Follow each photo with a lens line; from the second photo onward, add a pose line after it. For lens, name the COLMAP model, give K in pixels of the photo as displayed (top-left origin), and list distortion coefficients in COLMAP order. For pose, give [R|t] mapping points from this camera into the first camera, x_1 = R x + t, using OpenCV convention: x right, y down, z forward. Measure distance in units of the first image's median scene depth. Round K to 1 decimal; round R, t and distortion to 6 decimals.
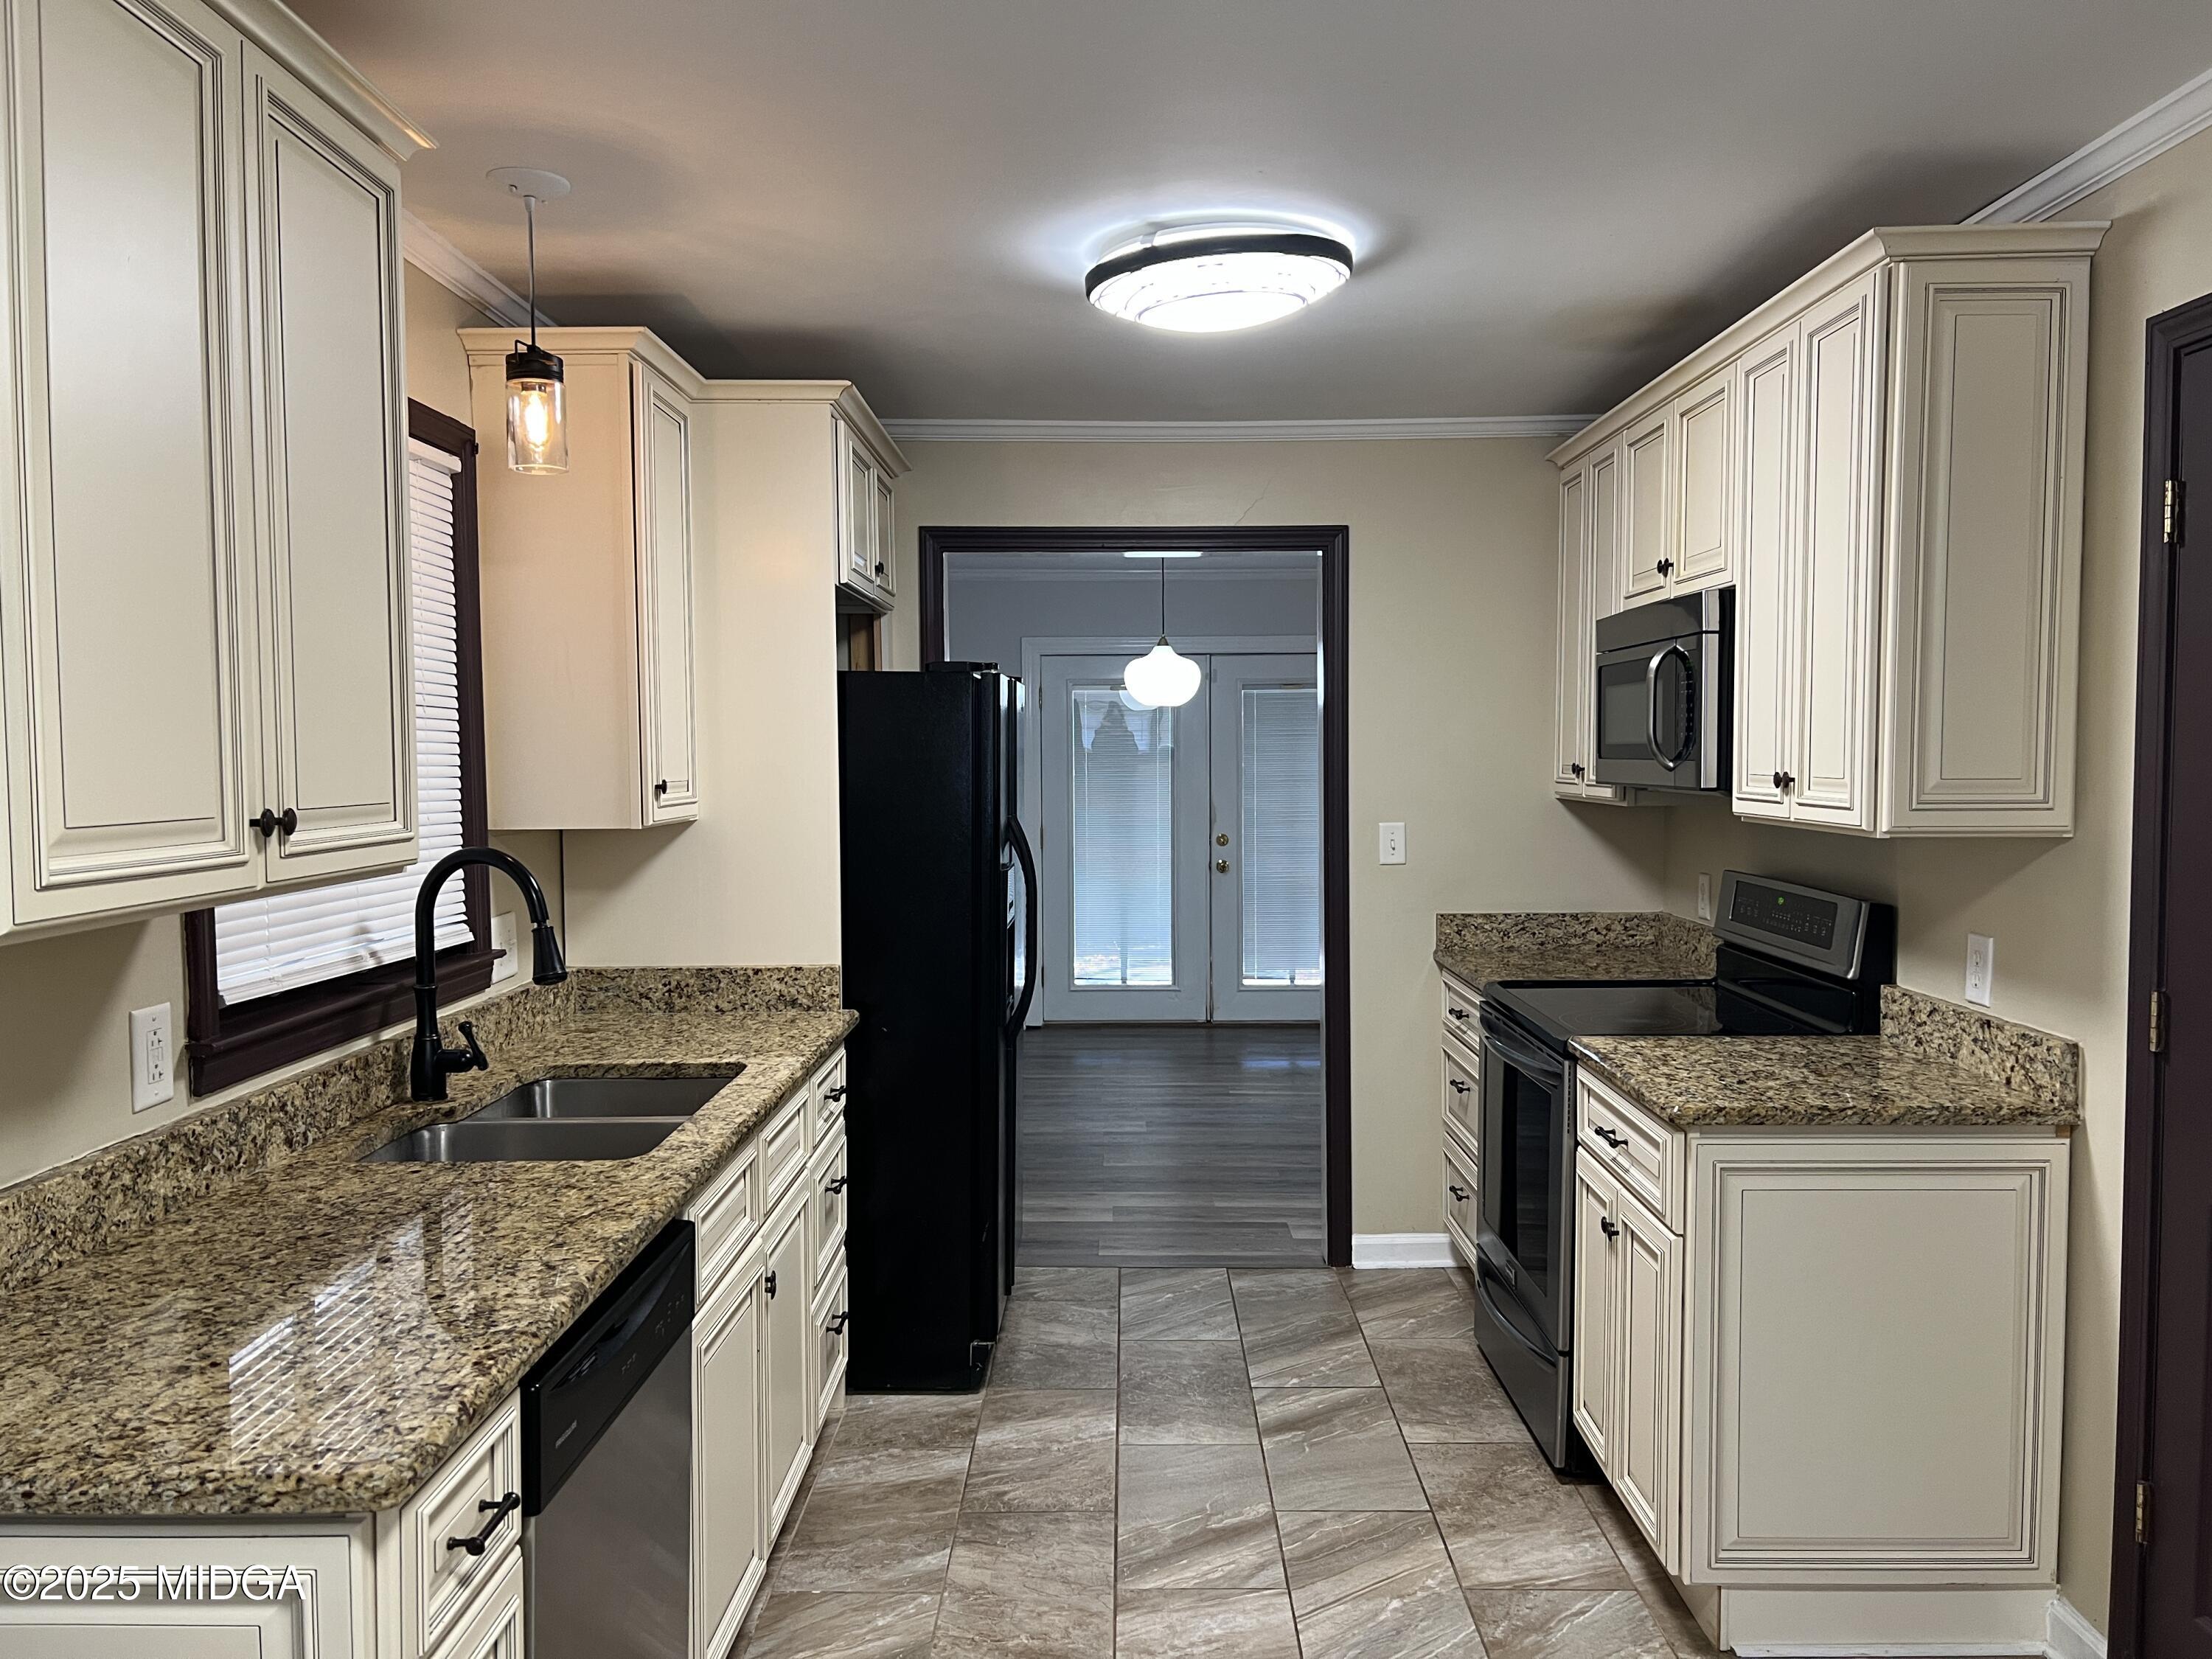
lens RADIAL K [[1668.1, 0, 1096.7], [0, 1668.1, 831.4], [0, 0, 1]] dist [0.021031, -0.024071]
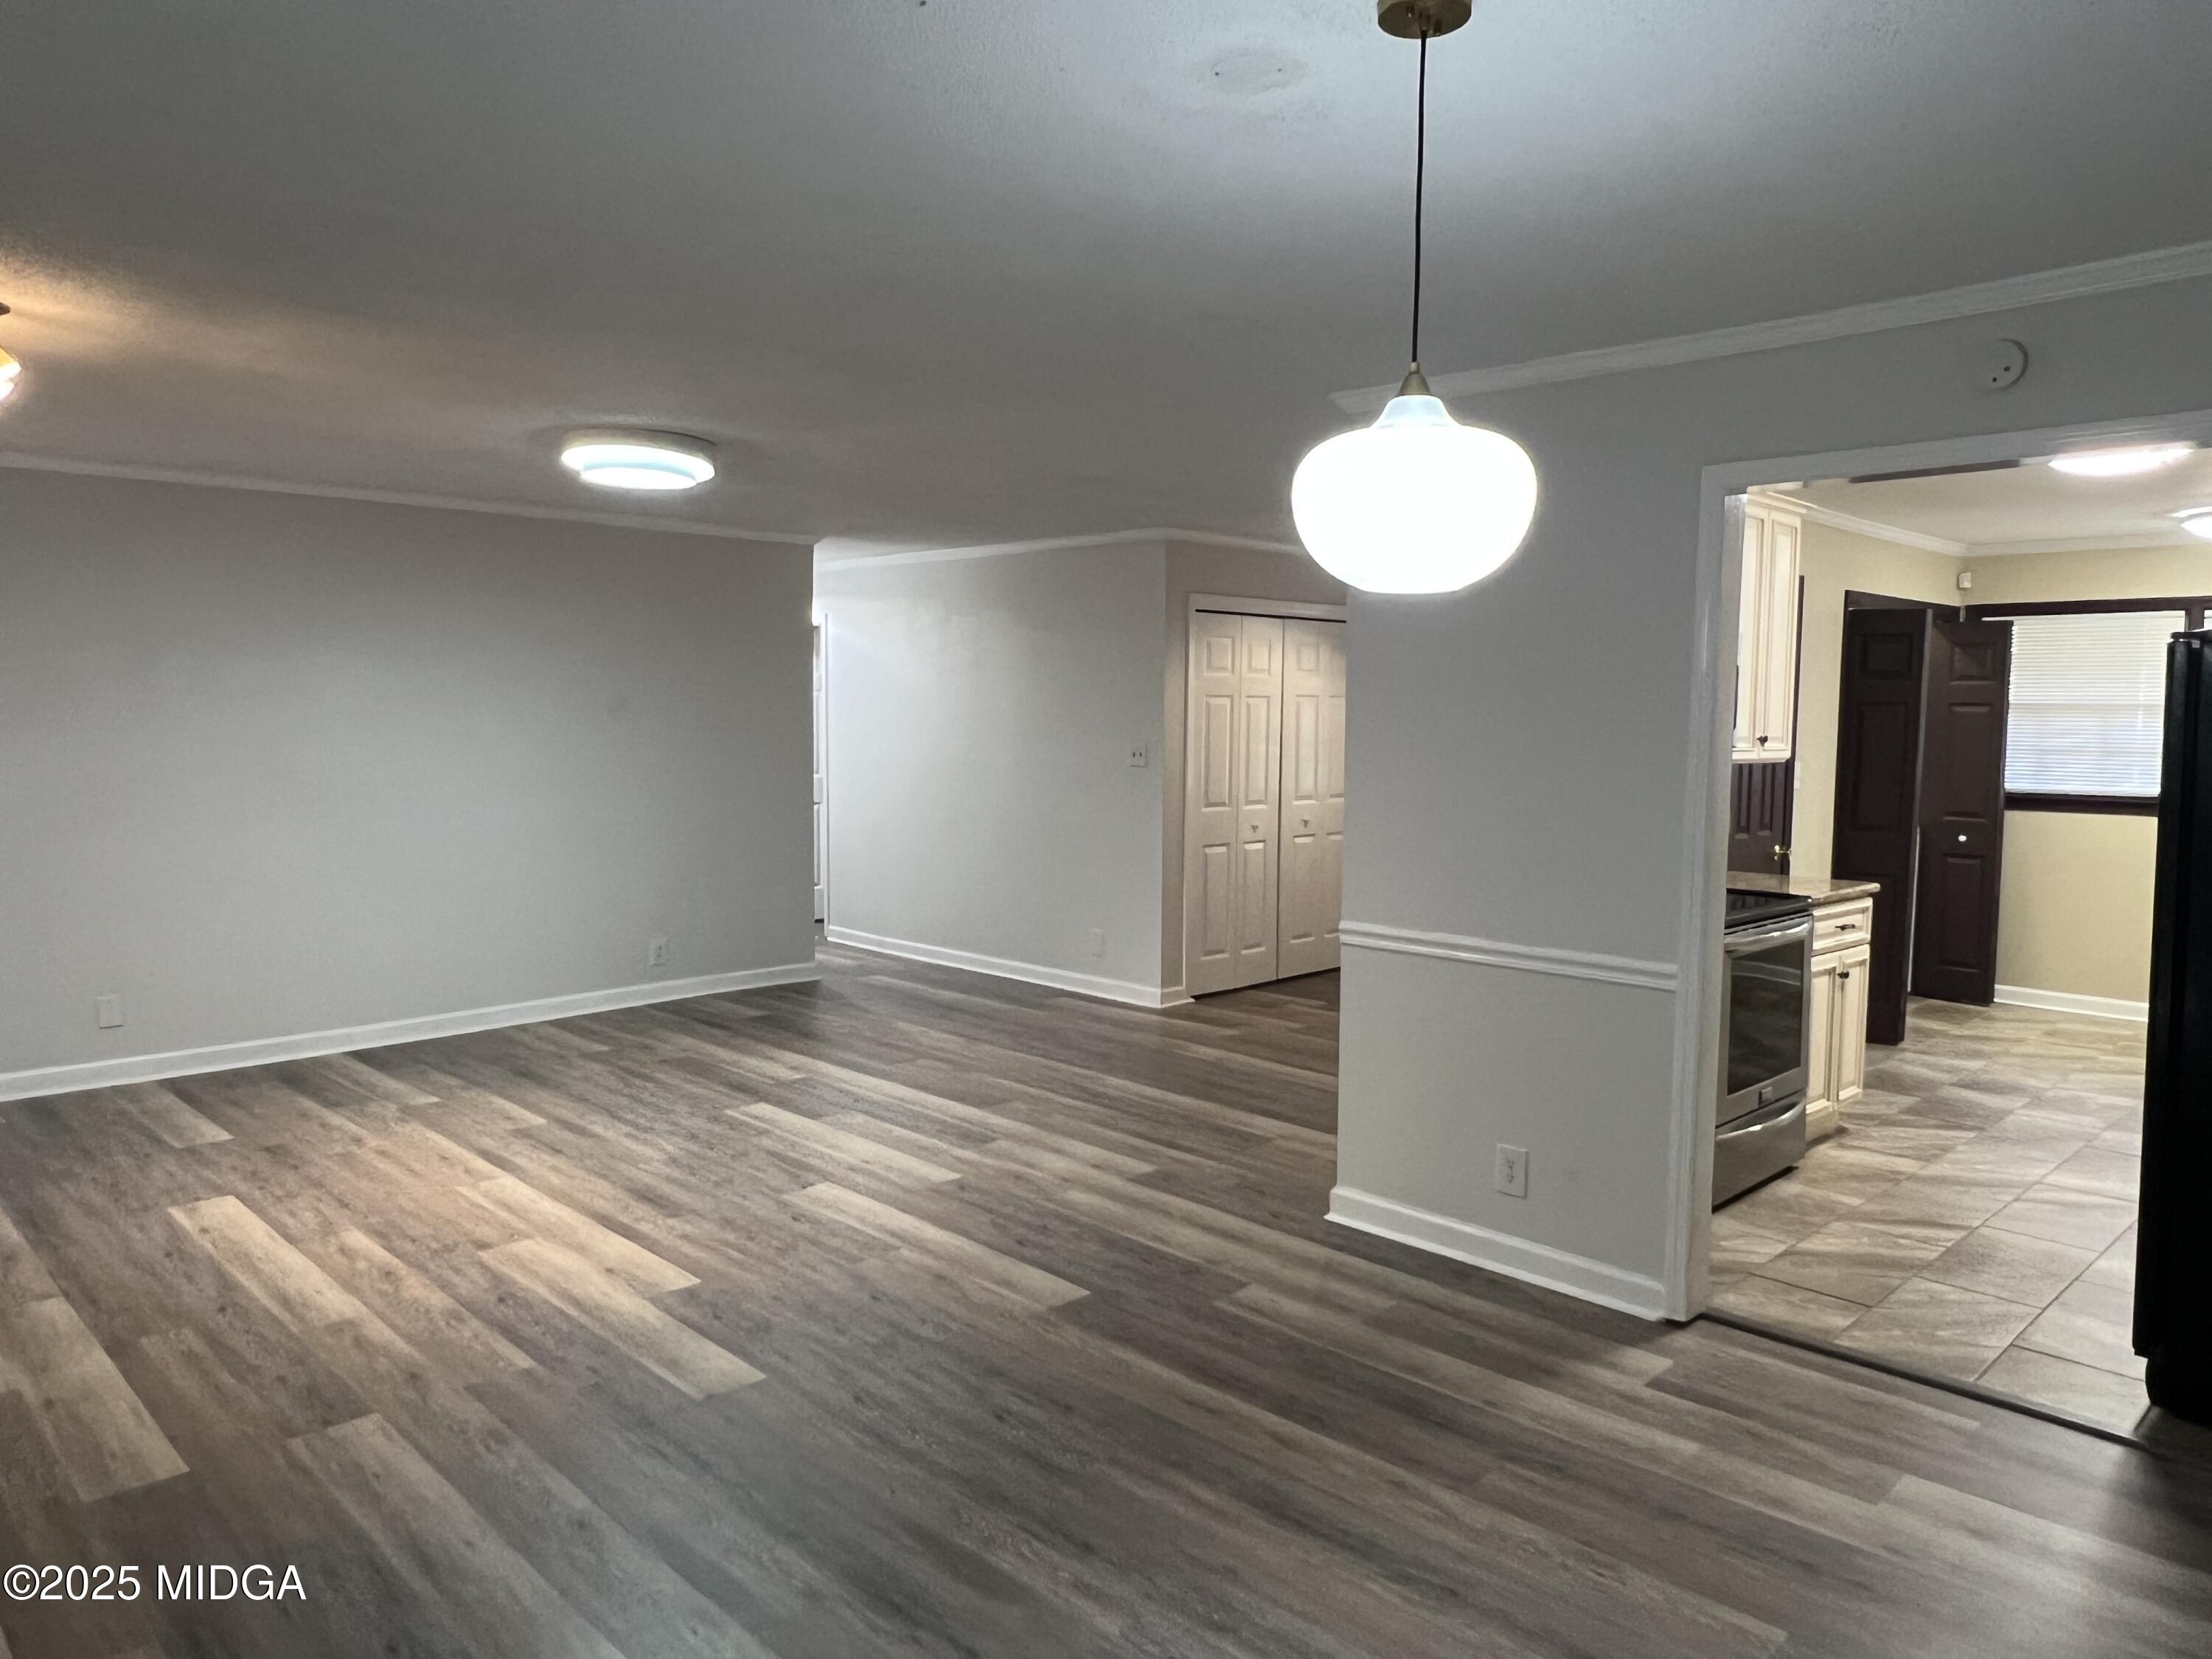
lens RADIAL K [[1493.9, 0, 1114.1], [0, 1493.9, 834.1], [0, 0, 1]] dist [0.012201, 0.003692]
pose [[-0.716456, -0.058064, 0.695212, -0.253962], [0.031927, 0.992757, 0.115817, -0.134691], [-0.696901, 0.105174, -0.709413, 2.536005]]
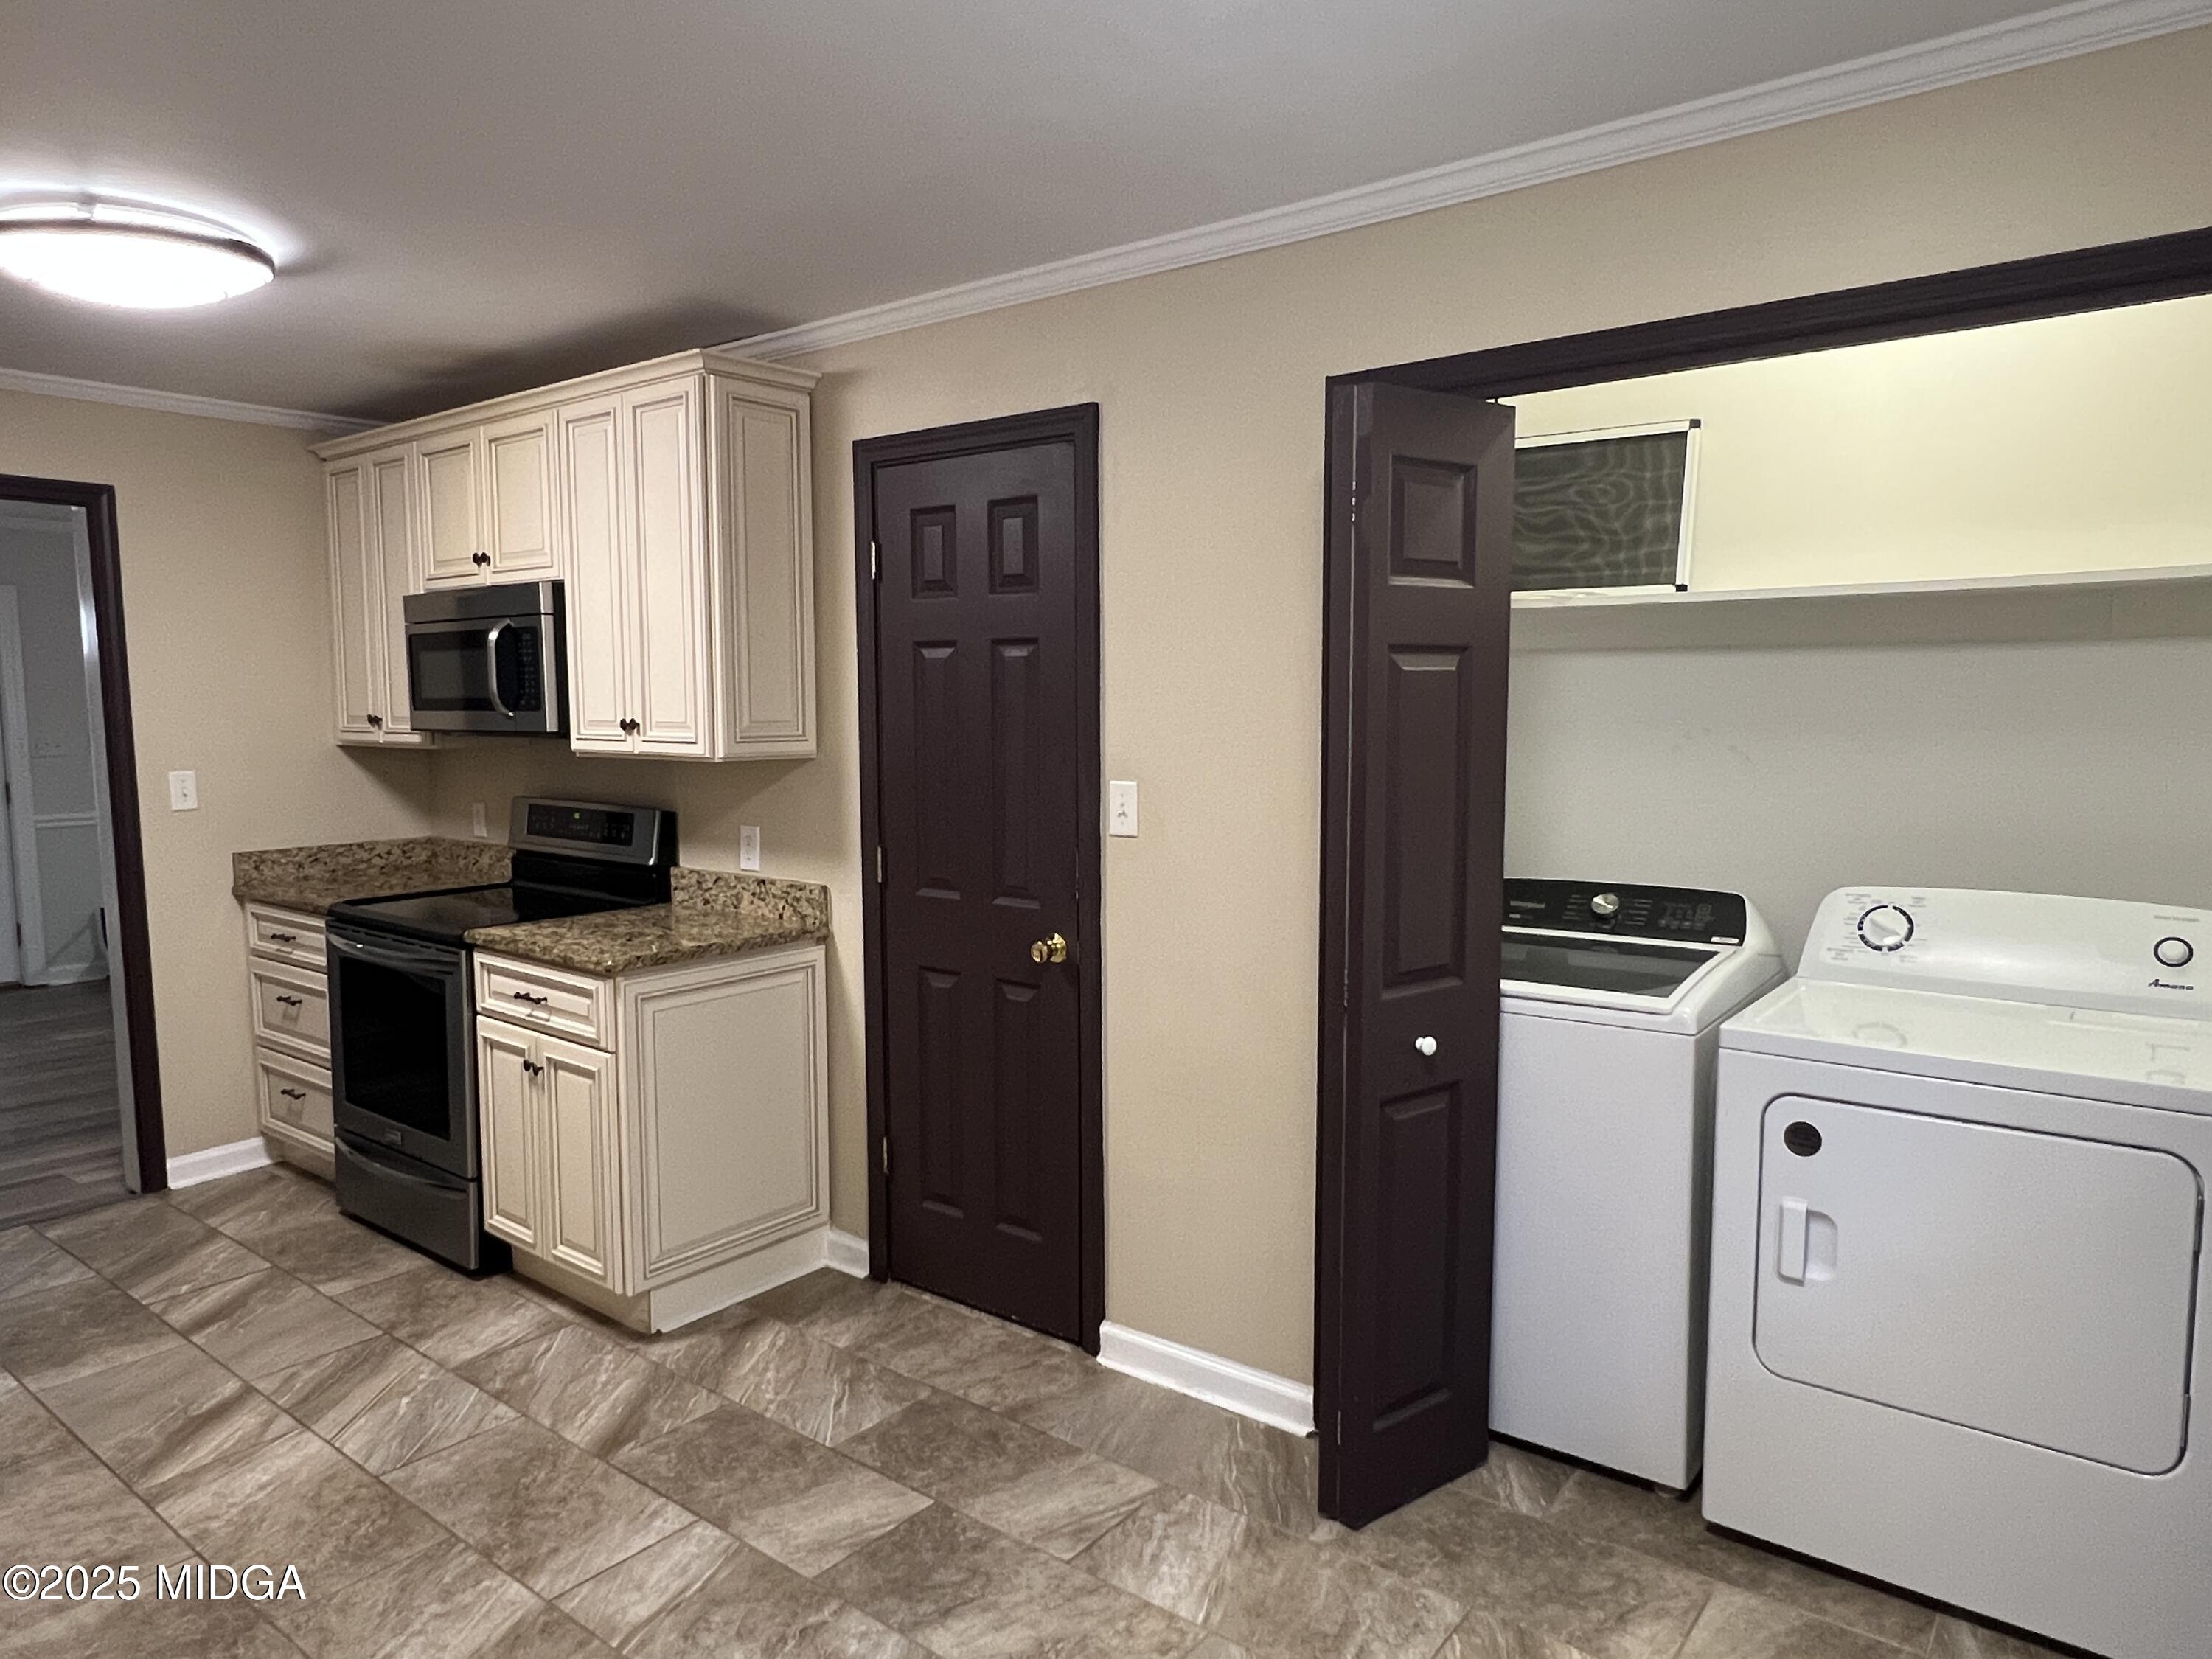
lens RADIAL K [[1407.9, 0, 1102.9], [0, 1407.9, 828.7], [0, 0, 1]] dist [-0.007202, -0.001769]
pose [[0.601676, -0.068913, 0.795762, -0.266188], [0.038724, 0.997616, 0.057114, 0.003977], [-0.797801, -0.003549, 0.602910, -0.023503]]
